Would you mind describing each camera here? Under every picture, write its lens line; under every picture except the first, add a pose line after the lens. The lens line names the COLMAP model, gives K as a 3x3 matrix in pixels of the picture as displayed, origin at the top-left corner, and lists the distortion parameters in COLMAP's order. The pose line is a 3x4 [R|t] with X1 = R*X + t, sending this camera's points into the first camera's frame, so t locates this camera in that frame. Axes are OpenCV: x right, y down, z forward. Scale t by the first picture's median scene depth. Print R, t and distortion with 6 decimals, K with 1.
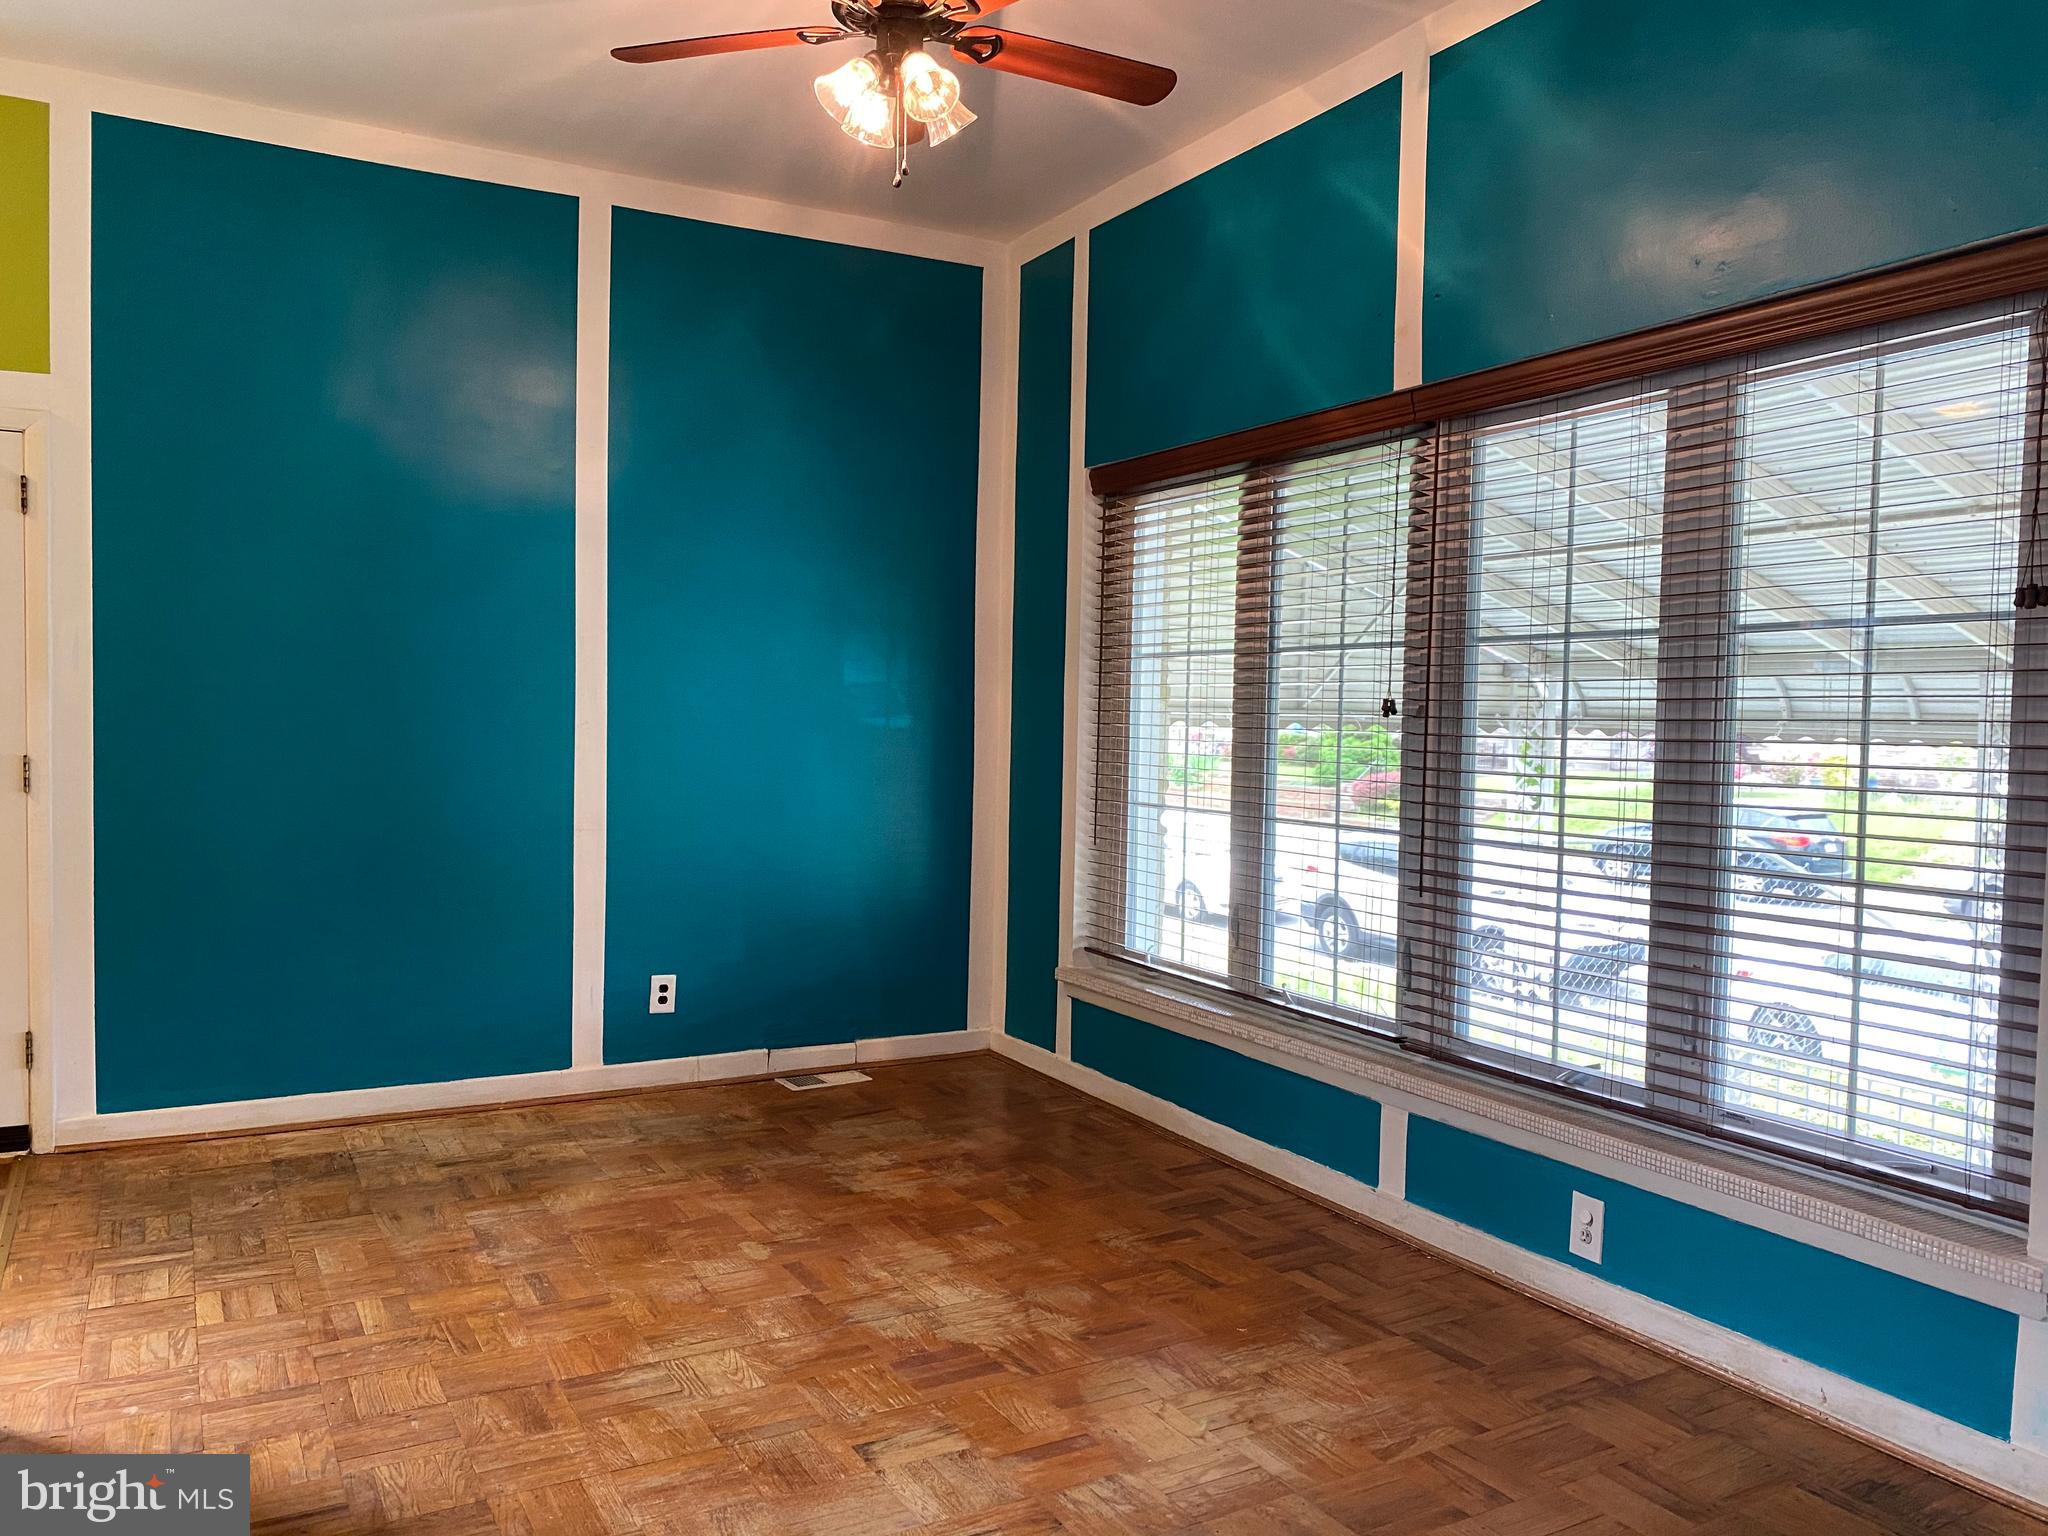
lens RADIAL K [[1560.9, 0, 1027.1], [0, 1560.9, 778.1], [0, 0, 1]] dist [0.029870, -0.042068]
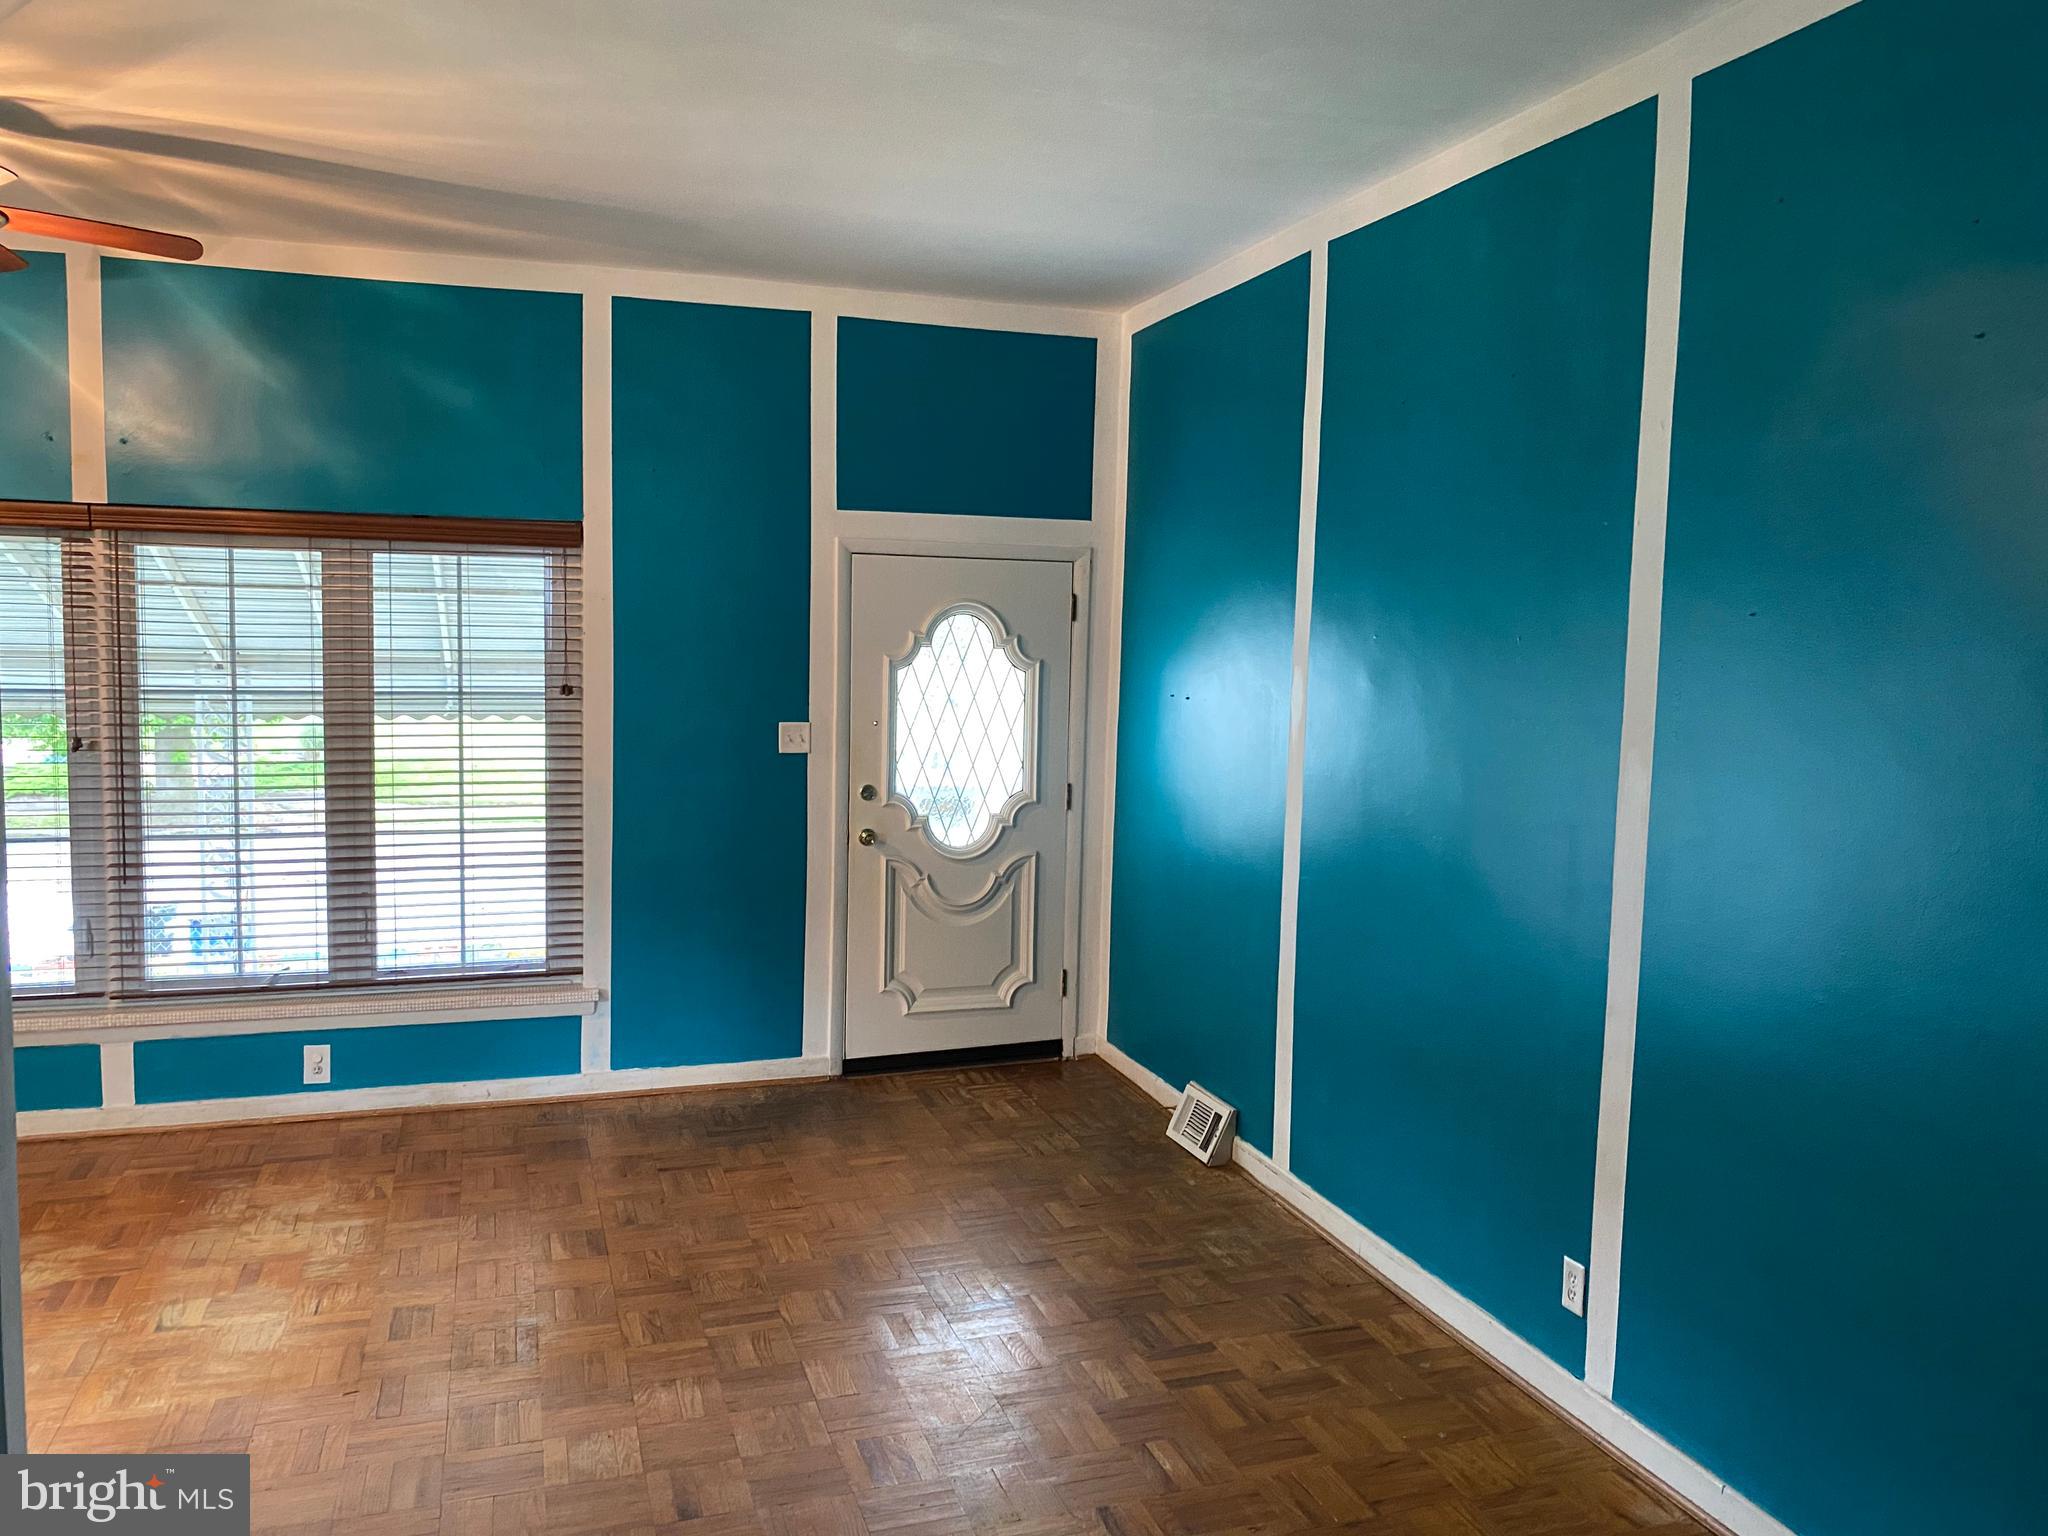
lens RADIAL K [[1560.9, 0, 1030.1], [0, 1560.9, 766.9], [0, 0, 1]] dist [0.029870, -0.042068]
pose [[0.180435, -0.100136, 0.978476, -1.087684], [0.022924, 0.994962, 0.097596, -0.163270], [-0.983320, 0.004821, 0.181821, -0.018997]]
